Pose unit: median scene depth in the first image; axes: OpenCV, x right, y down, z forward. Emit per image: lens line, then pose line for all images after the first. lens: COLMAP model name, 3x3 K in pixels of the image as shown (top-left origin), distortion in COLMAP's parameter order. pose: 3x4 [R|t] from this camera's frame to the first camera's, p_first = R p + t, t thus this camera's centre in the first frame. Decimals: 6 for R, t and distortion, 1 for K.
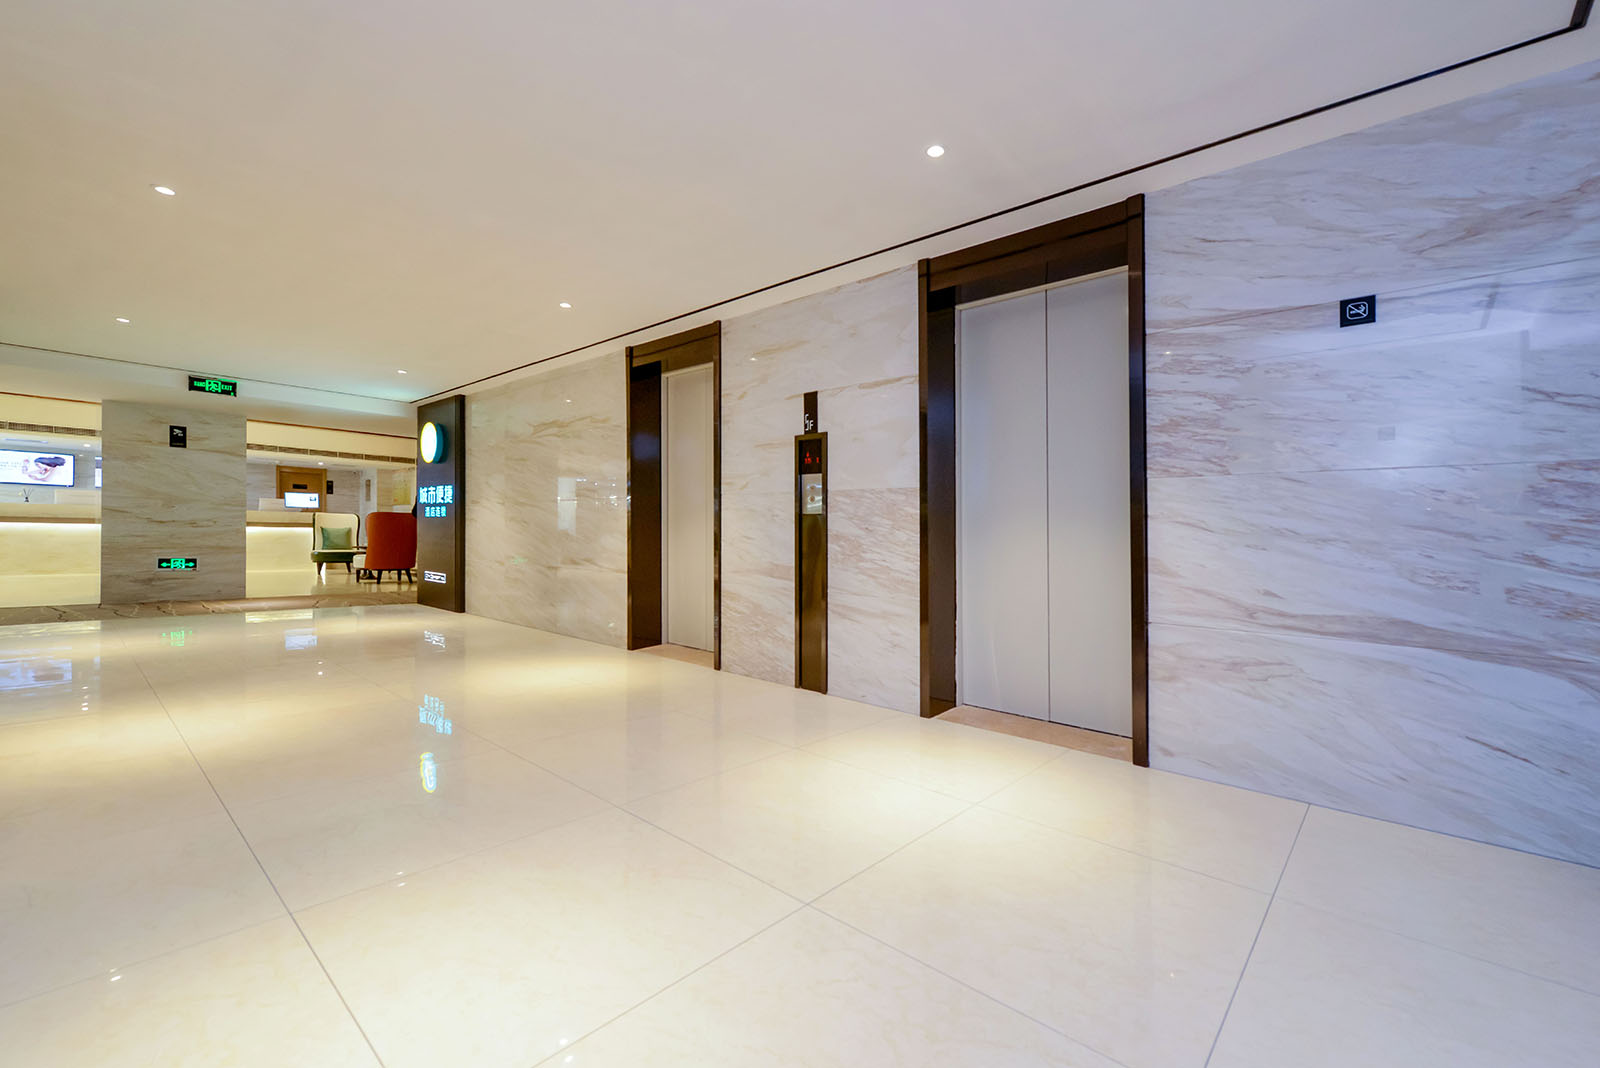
lens RADIAL K [[636.6, 0, 807.3], [0, 636.6, 541.5], [0, 0, 1]] dist [0.009579, -0.001864]
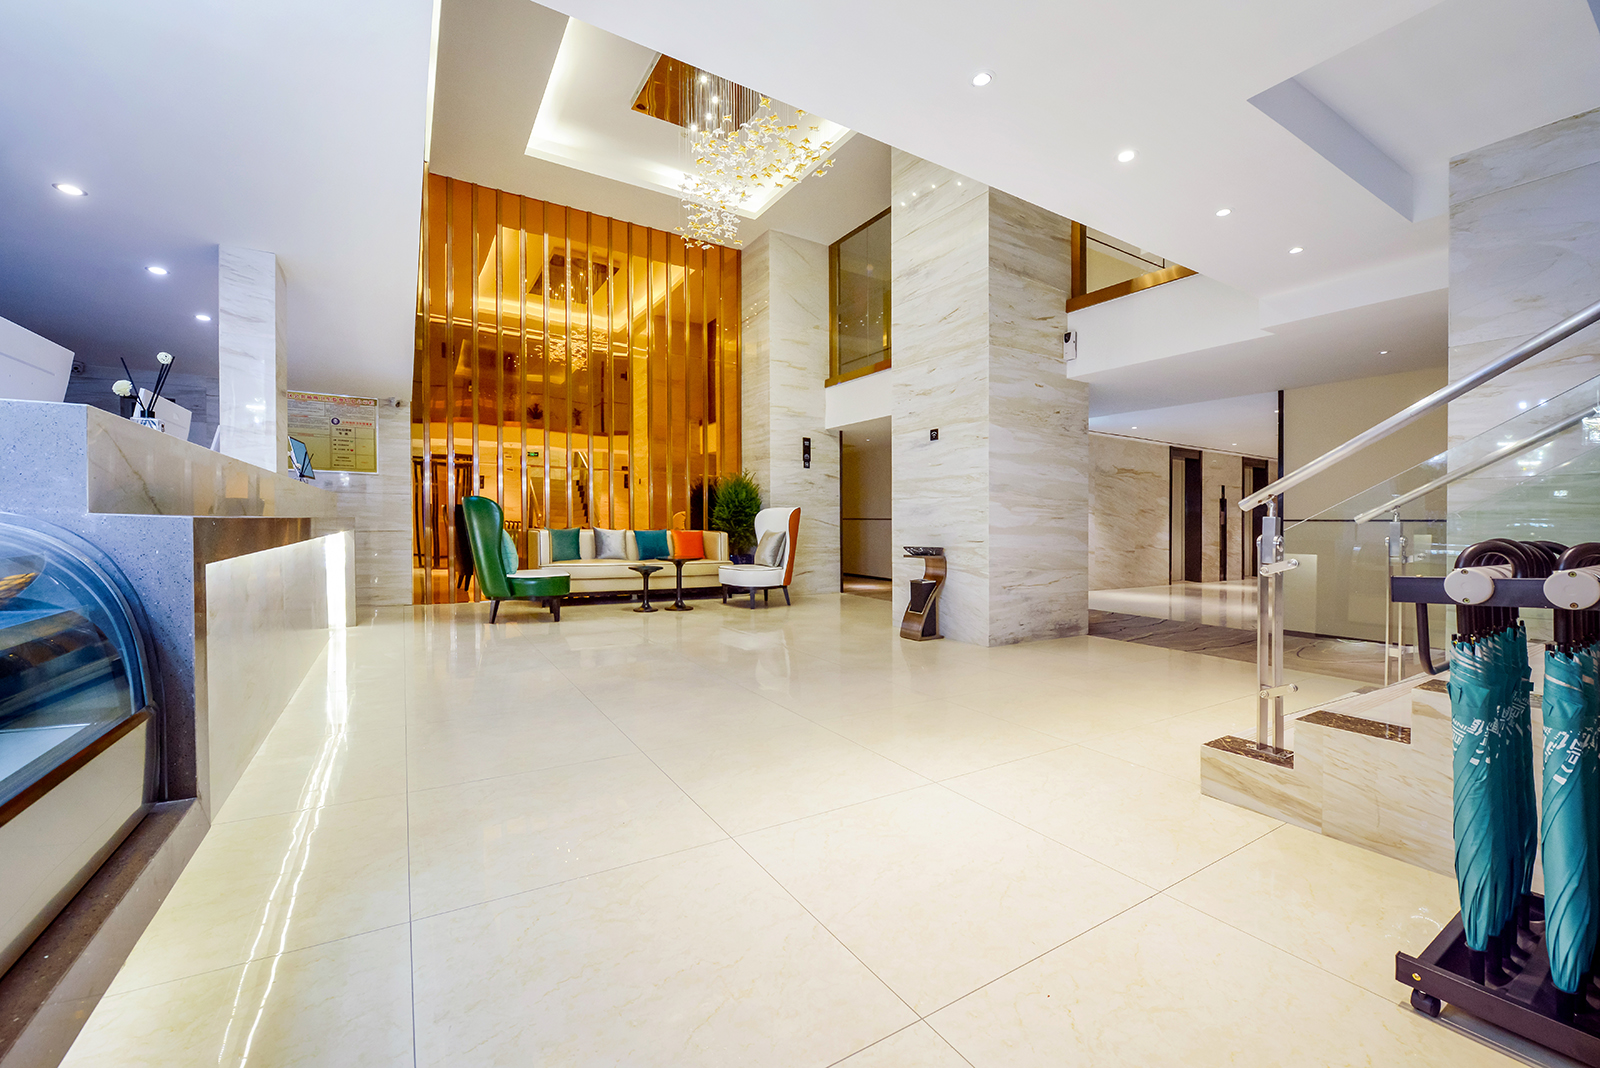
lens RADIAL K [[636.6, 0, 808.4], [0, 636.6, 529.0], [0, 0, 1]] dist [0.009579, -0.001864]
pose [[0.280733, -0.027396, 0.959395, -7.361749], [0.005850, 0.999623, 0.026833, -0.234147], [-0.959768, -0.001920, 0.280787, 4.249894]]
